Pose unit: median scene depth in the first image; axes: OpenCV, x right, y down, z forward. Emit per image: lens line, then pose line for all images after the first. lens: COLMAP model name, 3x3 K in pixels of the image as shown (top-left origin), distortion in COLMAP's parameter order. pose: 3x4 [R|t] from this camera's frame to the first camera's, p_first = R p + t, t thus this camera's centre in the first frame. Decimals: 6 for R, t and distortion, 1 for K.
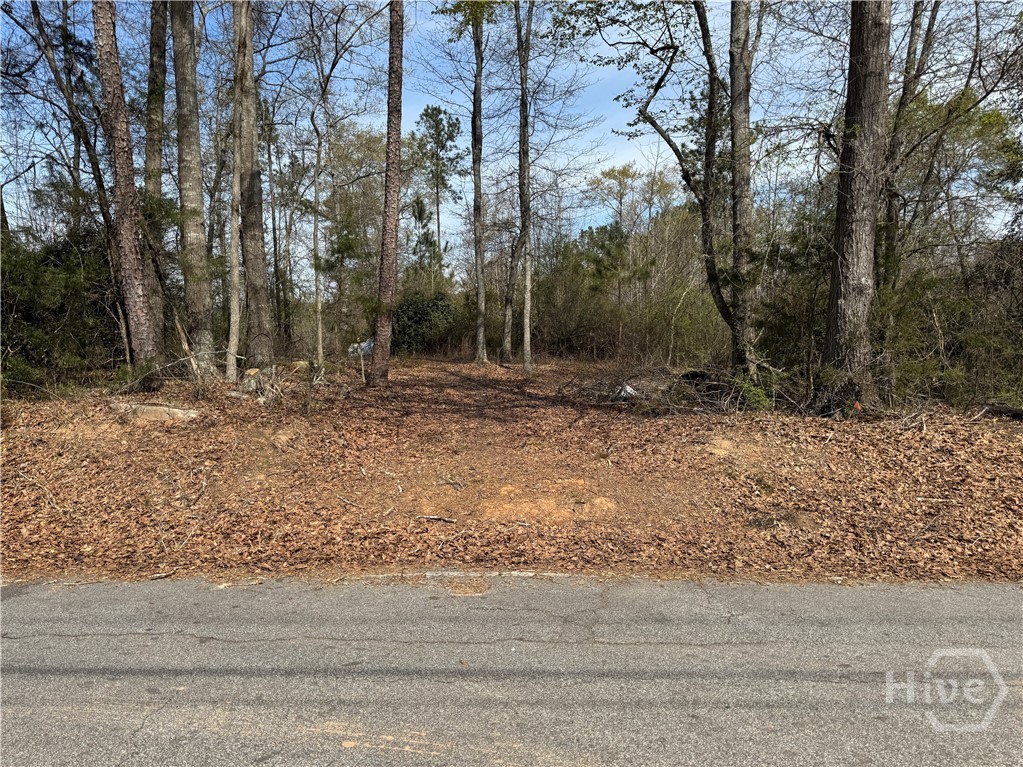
lens RADIAL K [[698.0, 0, 511.7], [0, 698.0, 384.1], [0, 0, 1]] dist [0.029668, -0.053297]
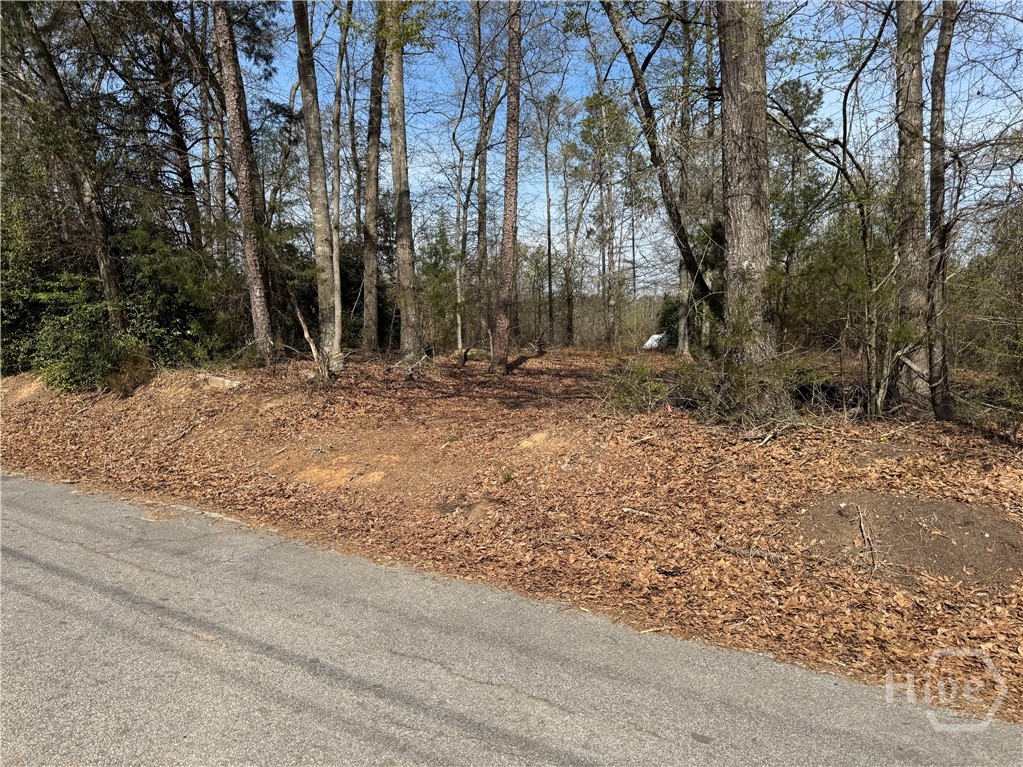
lens RADIAL K [[698.0, 0, 511.3], [0, 698.0, 382.2], [0, 0, 1]] dist [0.029668, -0.053297]
pose [[0.848919, 0.045540, -0.526558, 0.504793], [-0.040071, 0.998959, 0.021794, -0.008402], [0.527002, 0.002599, 0.849860, 0.087607]]
